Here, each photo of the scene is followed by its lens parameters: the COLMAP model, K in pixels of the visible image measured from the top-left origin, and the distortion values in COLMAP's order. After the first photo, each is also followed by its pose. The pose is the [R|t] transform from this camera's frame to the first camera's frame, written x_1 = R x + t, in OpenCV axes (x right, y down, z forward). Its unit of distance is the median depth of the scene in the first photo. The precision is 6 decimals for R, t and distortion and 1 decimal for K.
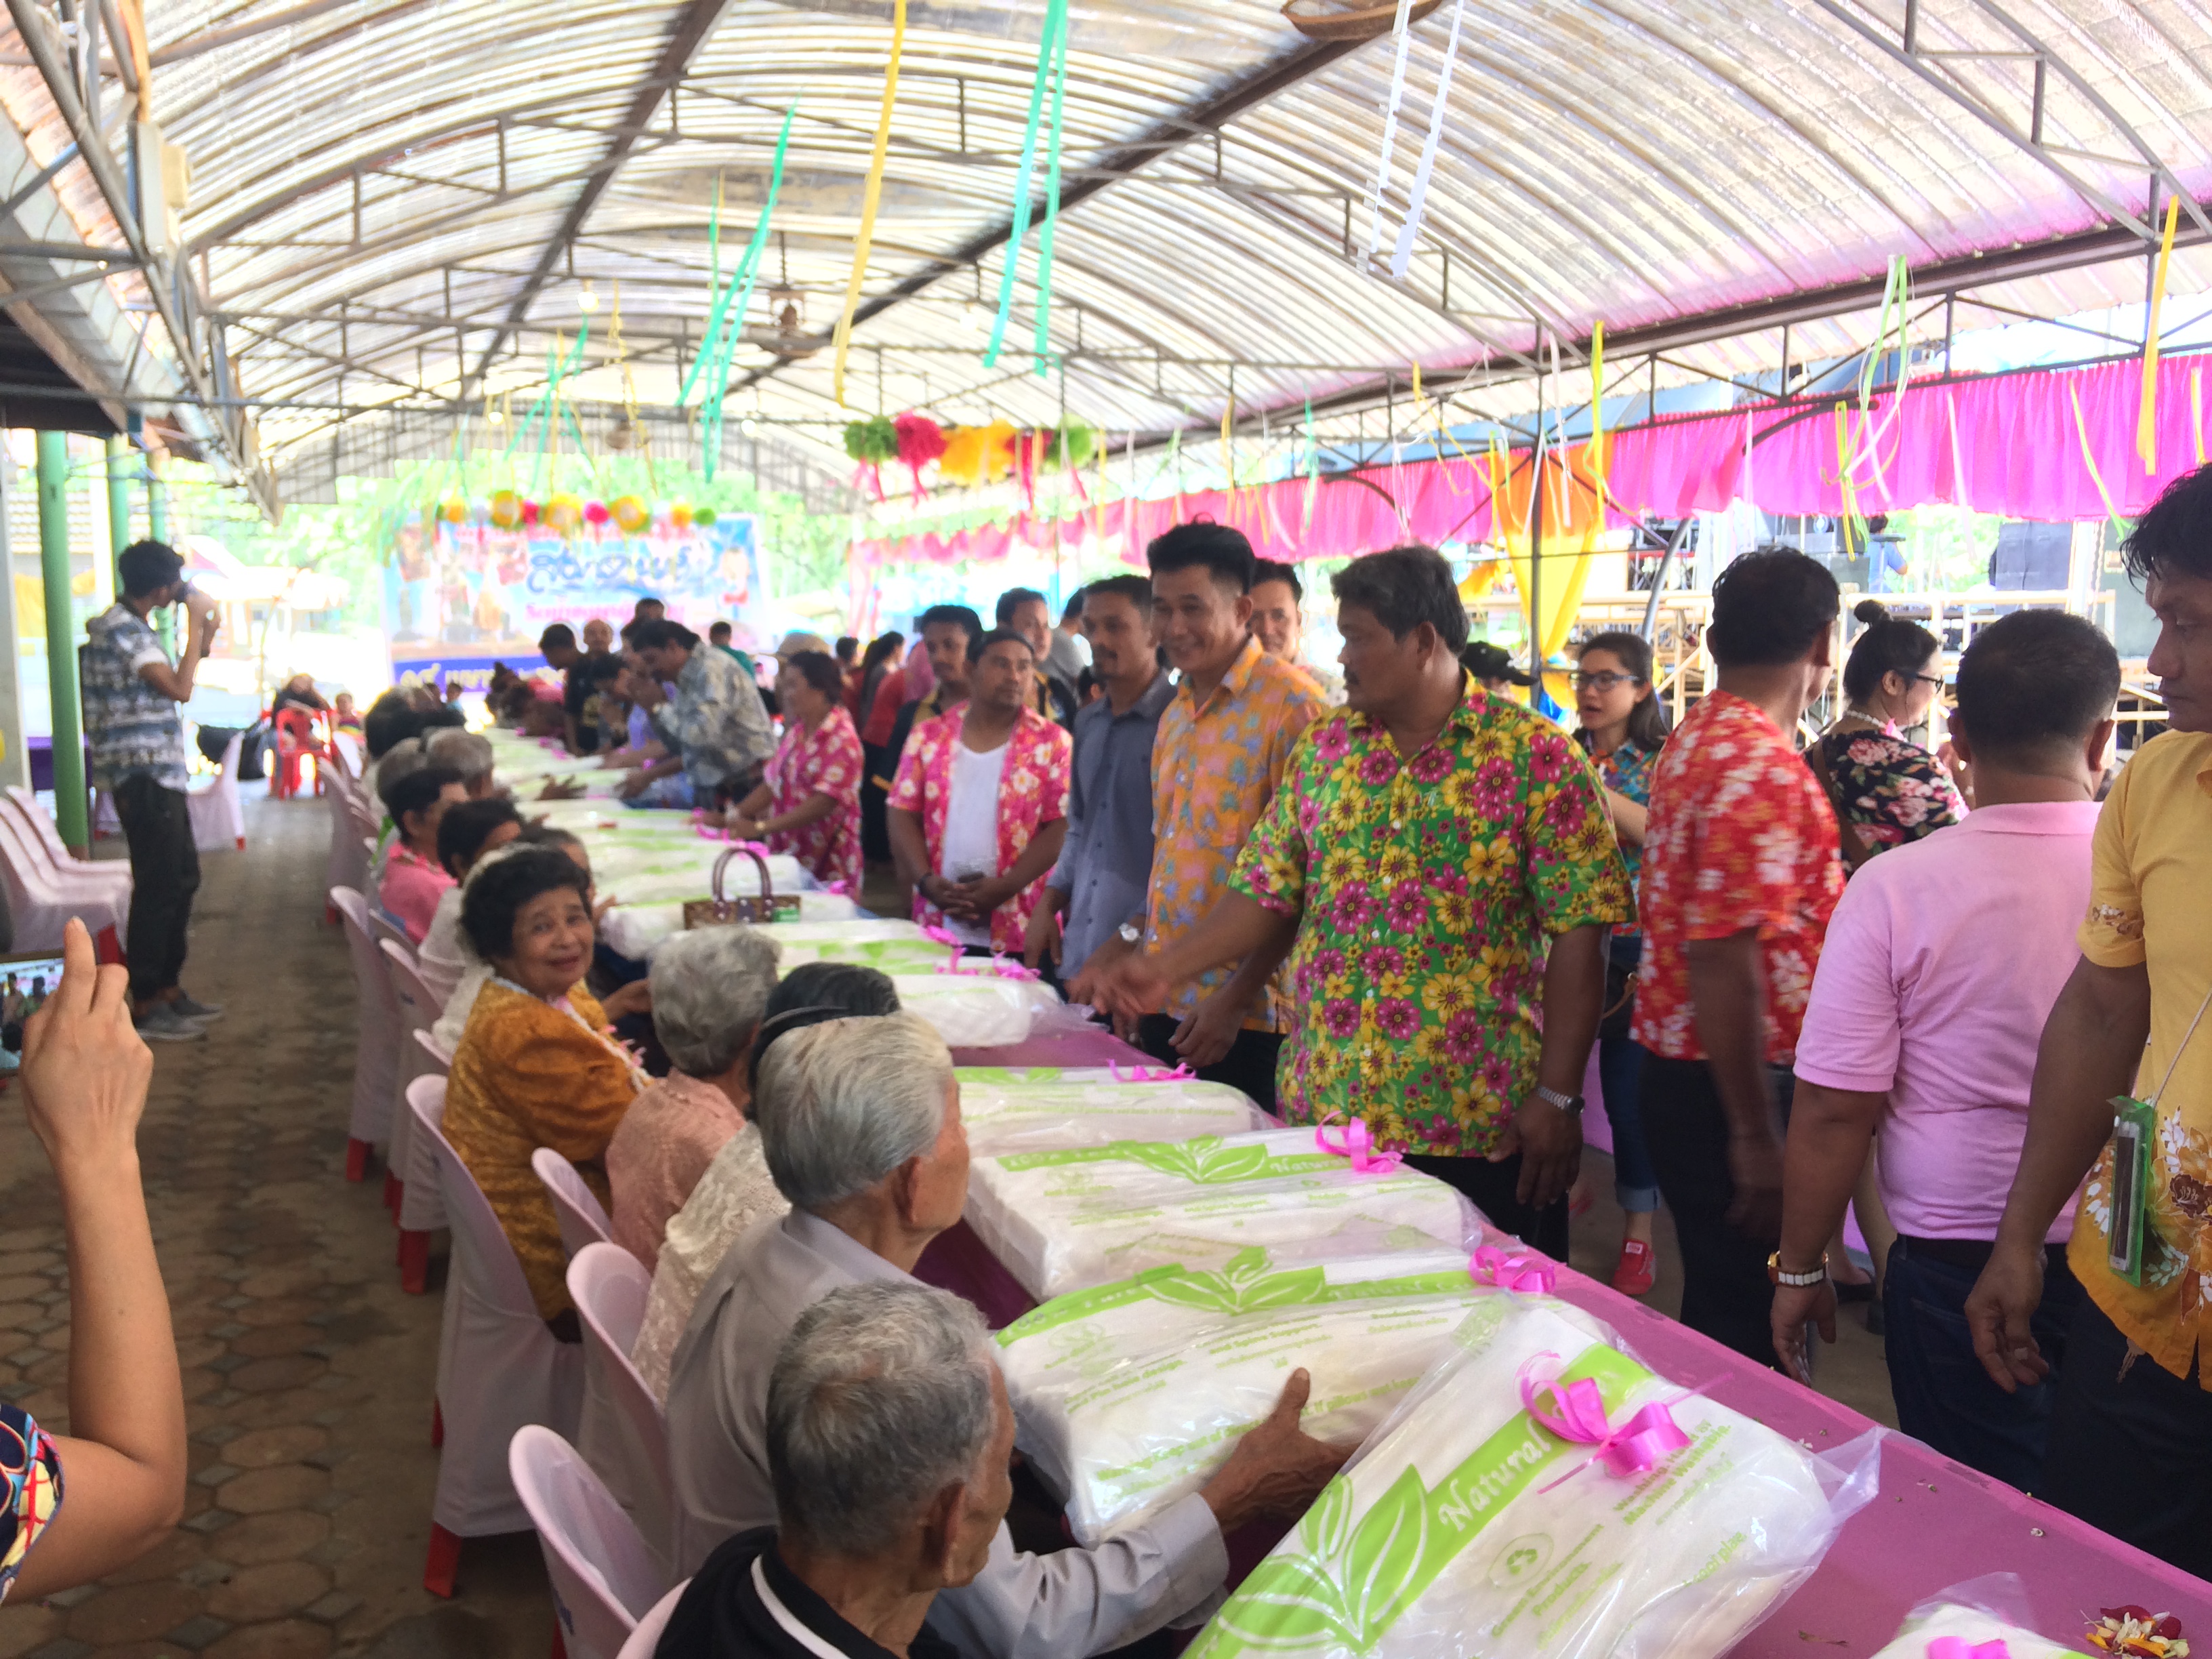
lens RADIAL K [[1880.8, 0, 1116.1], [0, 1880.8, 826.6], [0, 0, 1]] dist [0.074354, -0.062168]
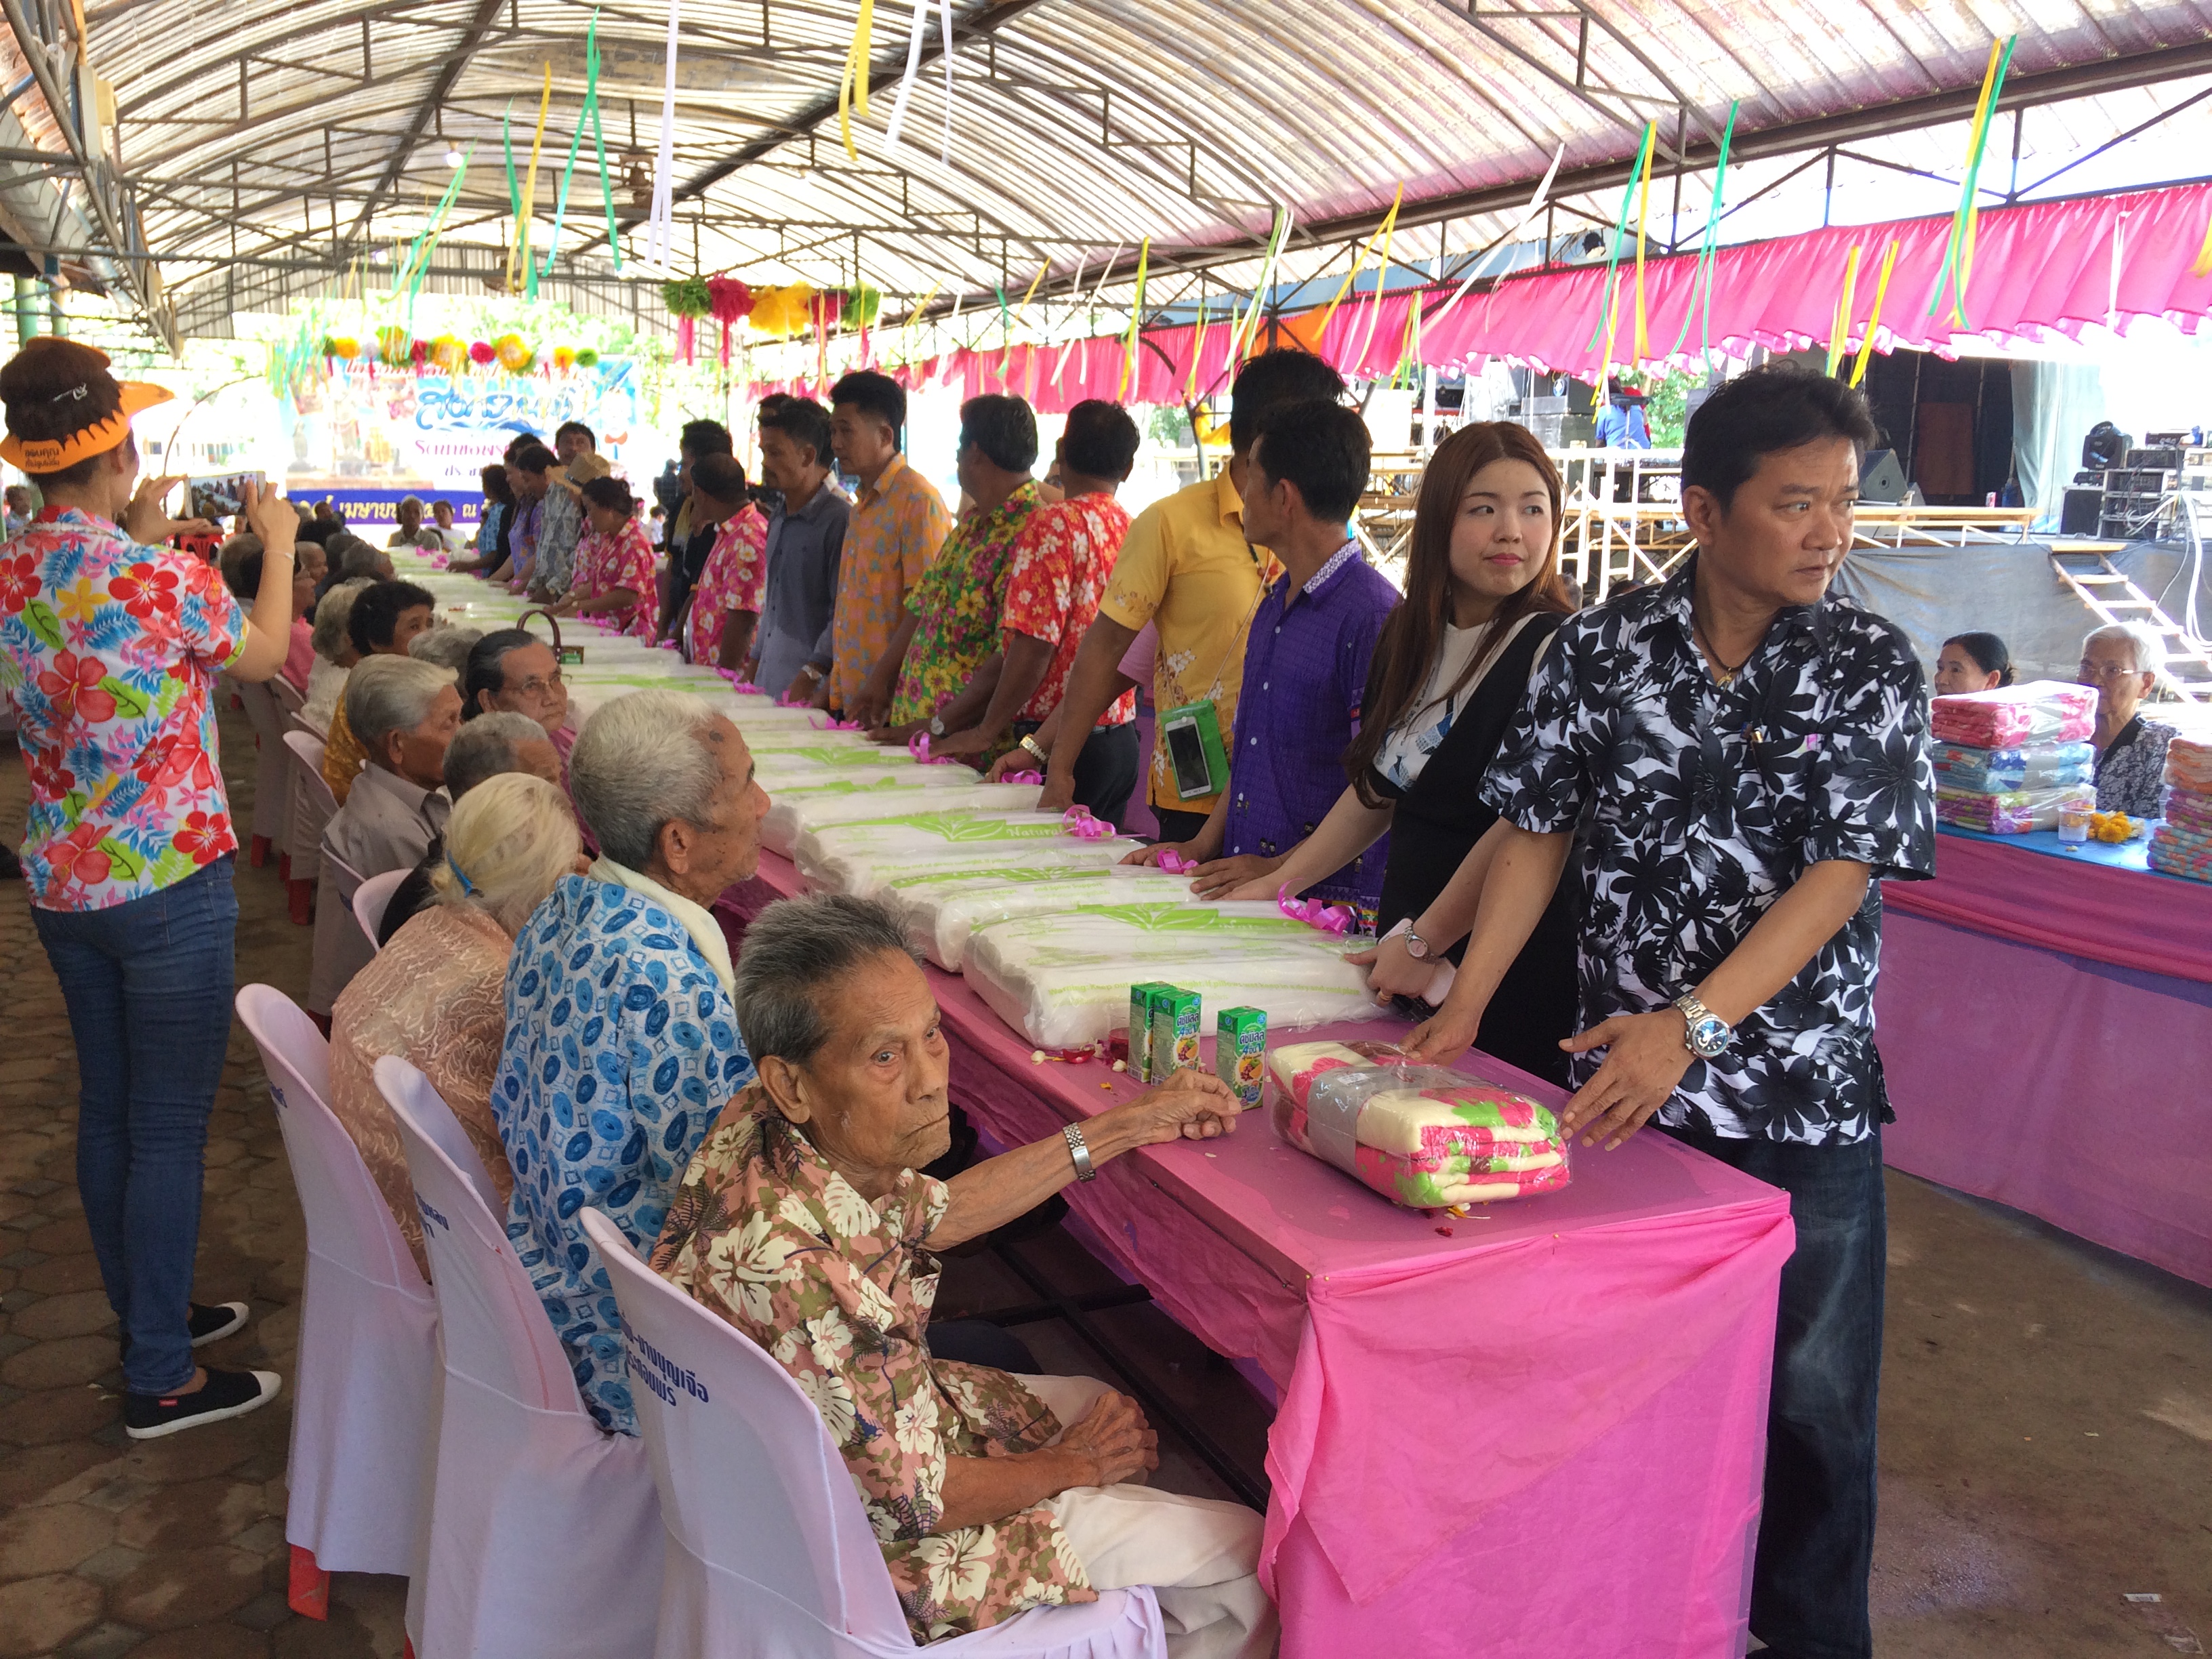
lens RADIAL K [[1848.2, 0, 1082.7], [0, 1848.2, 819.9], [0, 0, 1]] dist [0.104844, -0.164551]
pose [[0.999396, 0.012525, 0.032409, 0.072338], [-0.014956, 0.997005, 0.075882, 0.024134], [-0.031362, -0.076321, 0.996590, -0.168832]]
